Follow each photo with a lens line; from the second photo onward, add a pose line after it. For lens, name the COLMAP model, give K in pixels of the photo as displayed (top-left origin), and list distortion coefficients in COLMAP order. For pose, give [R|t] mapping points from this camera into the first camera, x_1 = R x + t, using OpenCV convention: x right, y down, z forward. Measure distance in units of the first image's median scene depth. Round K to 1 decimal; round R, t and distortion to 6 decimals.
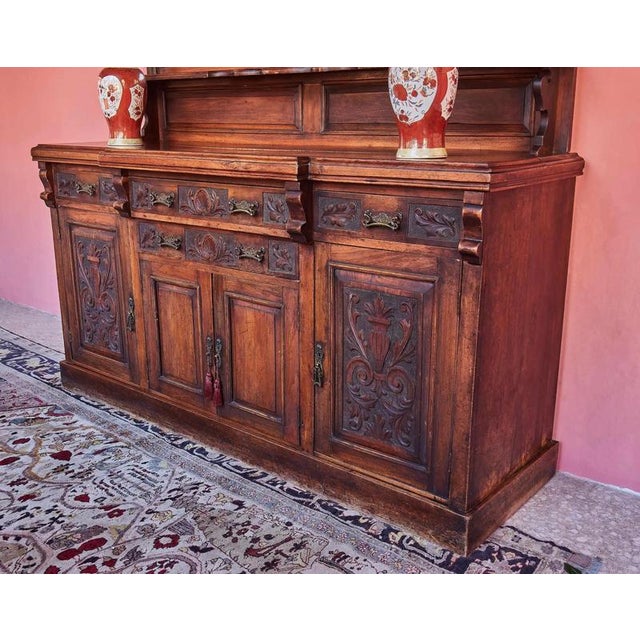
lens RADIAL K [[723.9, 0, 306.3], [0, 723.9, 338.9], [0, 0, 1]] dist [-0.051537, 0.000000]
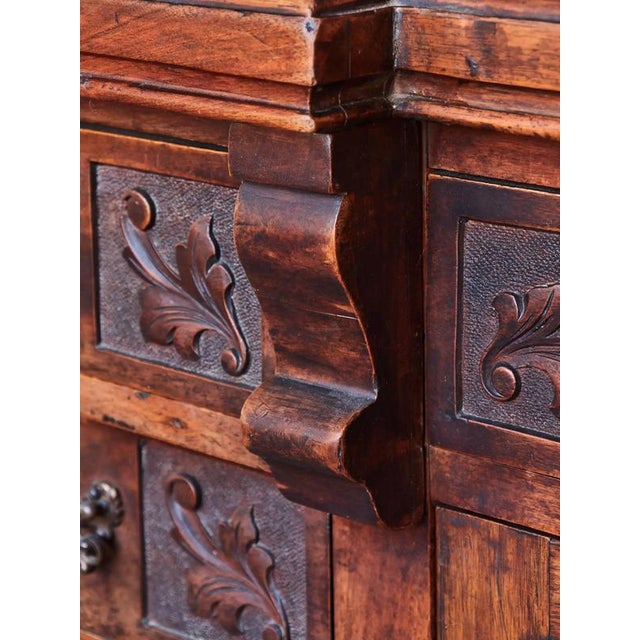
lens RADIAL K [[2197.7, 0, 319.8], [0, 2197.7, 319.5], [0, 0, 1]] dist [-0.042666, 0.000000]
pose [[0.999716, -0.009837, -0.021688, -0.002328], [0.009591, 0.999889, -0.011434, -0.165807], [0.021798, 0.011223, 0.999699, 0.541945]]
